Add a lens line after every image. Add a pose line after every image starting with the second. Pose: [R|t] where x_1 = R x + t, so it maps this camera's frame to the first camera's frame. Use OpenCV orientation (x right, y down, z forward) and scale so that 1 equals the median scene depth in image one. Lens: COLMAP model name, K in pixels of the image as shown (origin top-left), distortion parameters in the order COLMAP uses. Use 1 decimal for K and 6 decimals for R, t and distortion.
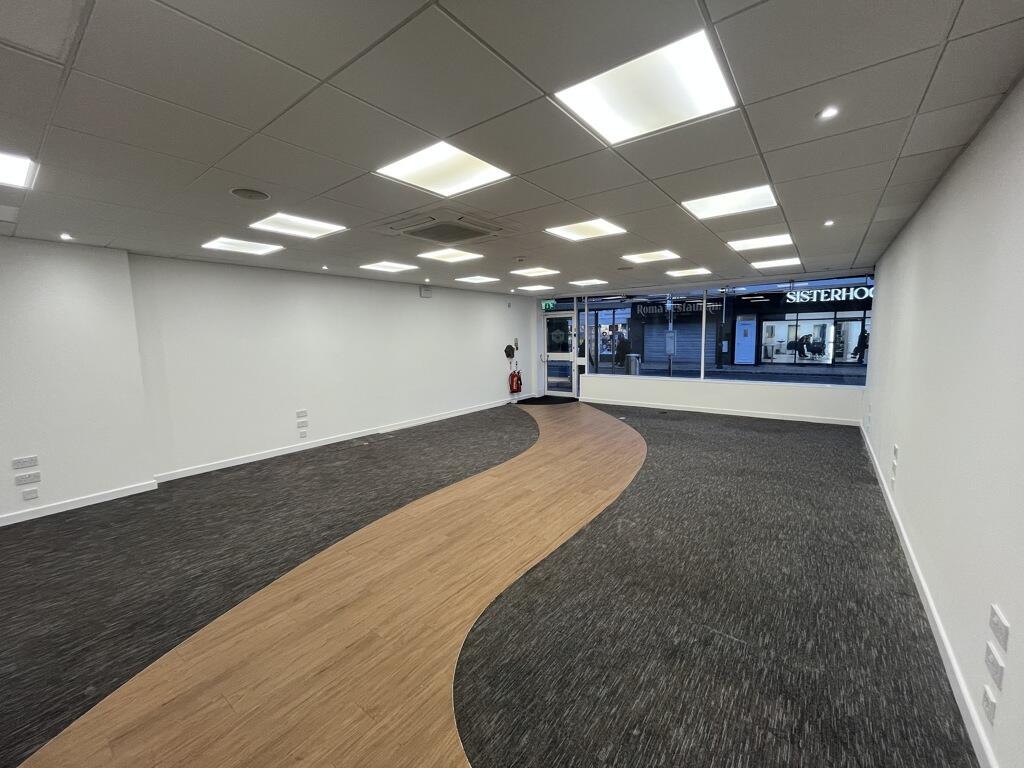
lens RADIAL K [[410.1, 0, 510.9], [0, 410.1, 382.6], [0, 0, 1]] dist [-0.002837, -0.000284]
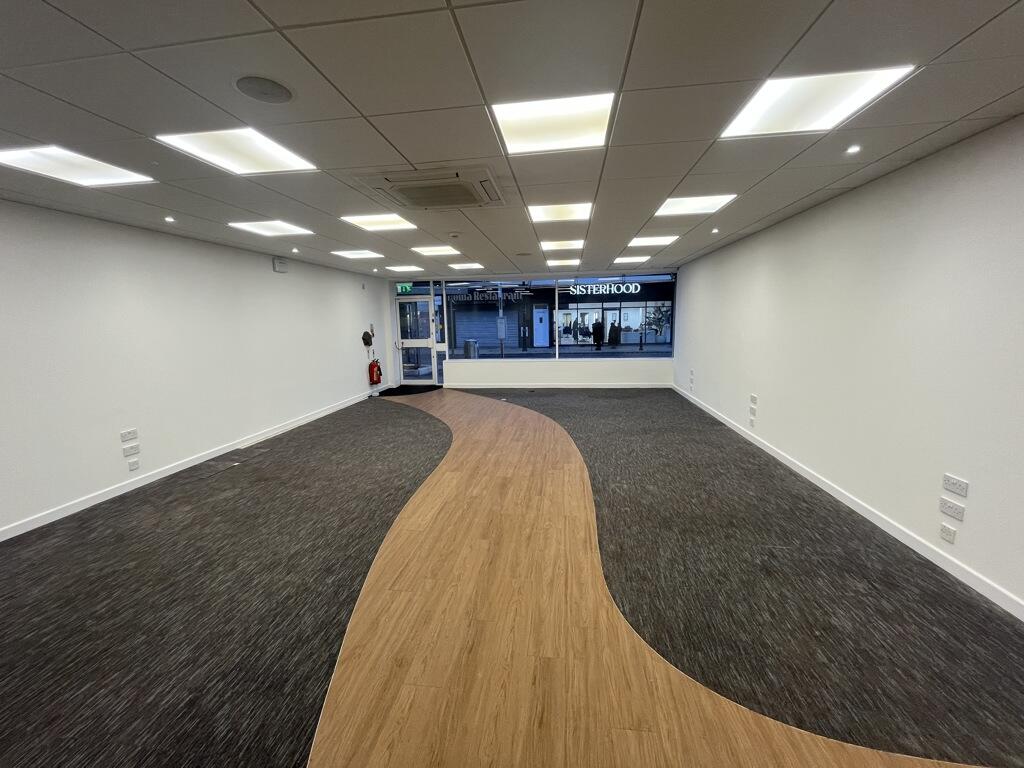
lens RADIAL K [[410.1, 0, 510.9], [0, 410.1, 382.6], [0, 0, 1]] dist [-0.002837, -0.000284]
pose [[0.868044, -0.075299, 0.490744, -0.251360], [0.061396, 0.997126, 0.044399, -0.001548], [-0.492677, -0.008411, 0.870172, 0.094798]]
